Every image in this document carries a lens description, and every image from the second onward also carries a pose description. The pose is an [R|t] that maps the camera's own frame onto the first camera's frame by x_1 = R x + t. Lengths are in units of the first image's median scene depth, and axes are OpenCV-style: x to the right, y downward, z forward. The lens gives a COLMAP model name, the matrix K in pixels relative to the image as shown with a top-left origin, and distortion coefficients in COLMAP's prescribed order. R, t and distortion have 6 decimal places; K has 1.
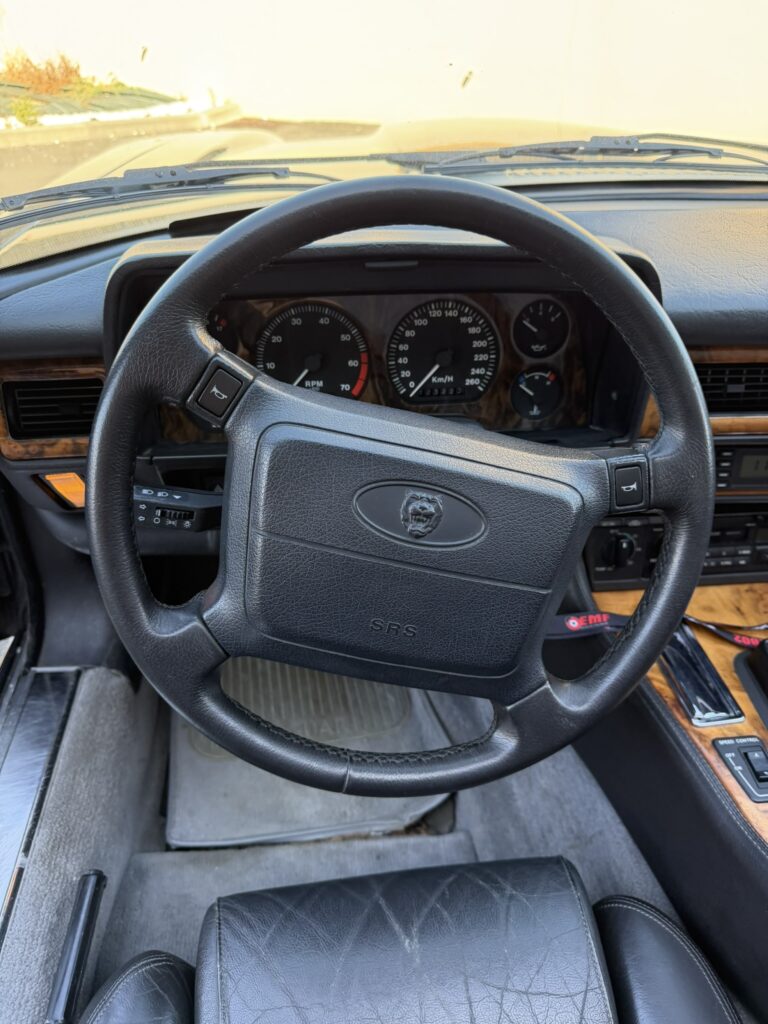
lens RADIAL K [[737.3, 0, 412.3], [0, 737.3, 500.1], [0, 0, 1]] dist [0.096899, -0.127822]
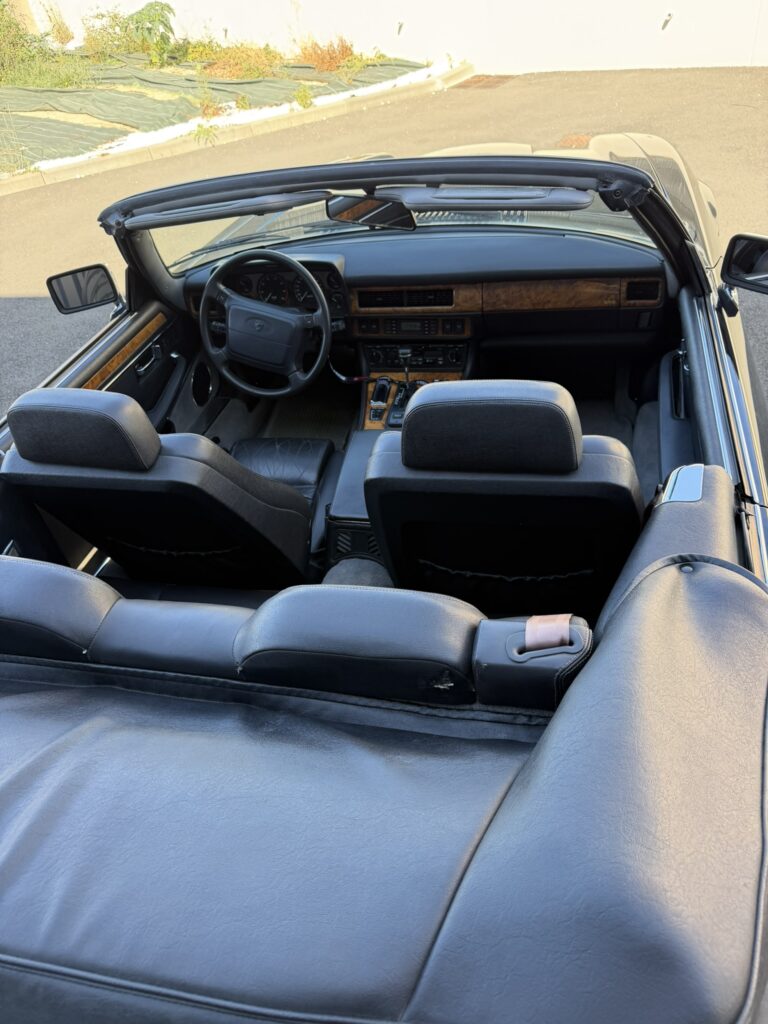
lens RADIAL K [[722.3, 0, 384.0], [0, 722.3, 512.0], [0, 0, 1]] dist [0.150070, -0.263405]
pose [[0.919906, 0.105420, -0.377702, 1.720682], [-0.061806, 0.990126, 0.125822, 0.368872], [0.387236, -0.092400, 0.917339, -2.005358]]
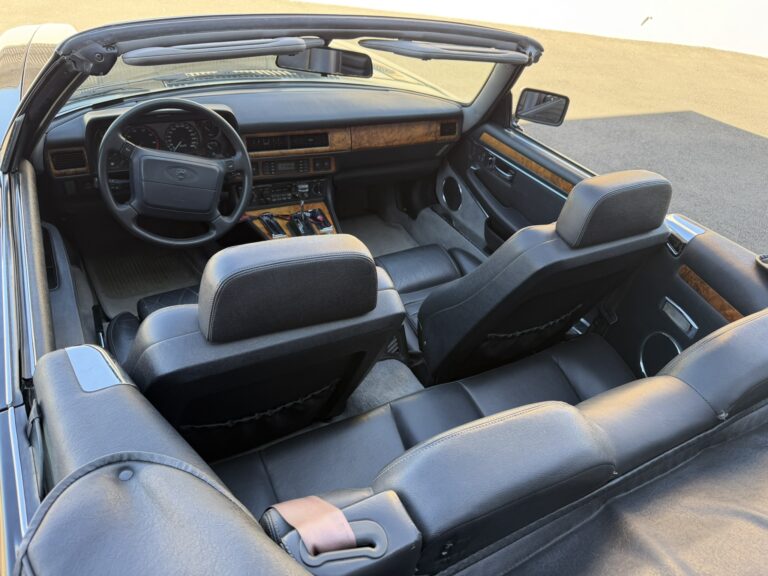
lens RADIAL K [[540.7, 0, 384.0], [0, 540.7, 288.0], [0, 0, 1]] dist [0.147553, -0.261335]
pose [[0.932747, -0.151246, 0.327274, -0.025917], [0.127182, 0.987429, 0.093854, 0.366372], [-0.337354, -0.045919, 0.940257, -1.741628]]
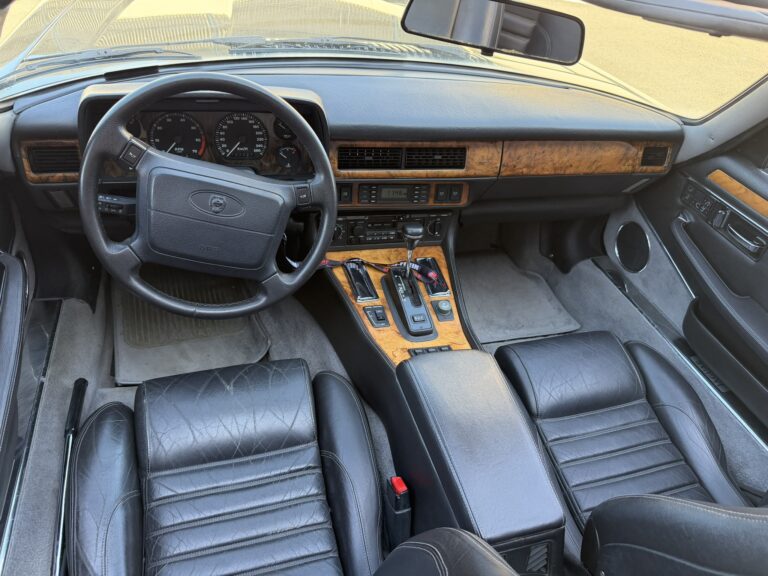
lens RADIAL K [[541.7, 0, 390.1], [0, 541.7, 285.9], [0, 0, 1]] dist [0.150070, -0.263405]
pose [[0.984745, -0.016969, 0.173177, 0.185017], [-0.000650, 0.994868, 0.101180, 0.075380], [-0.174005, -0.099749, 0.979680, -0.717126]]
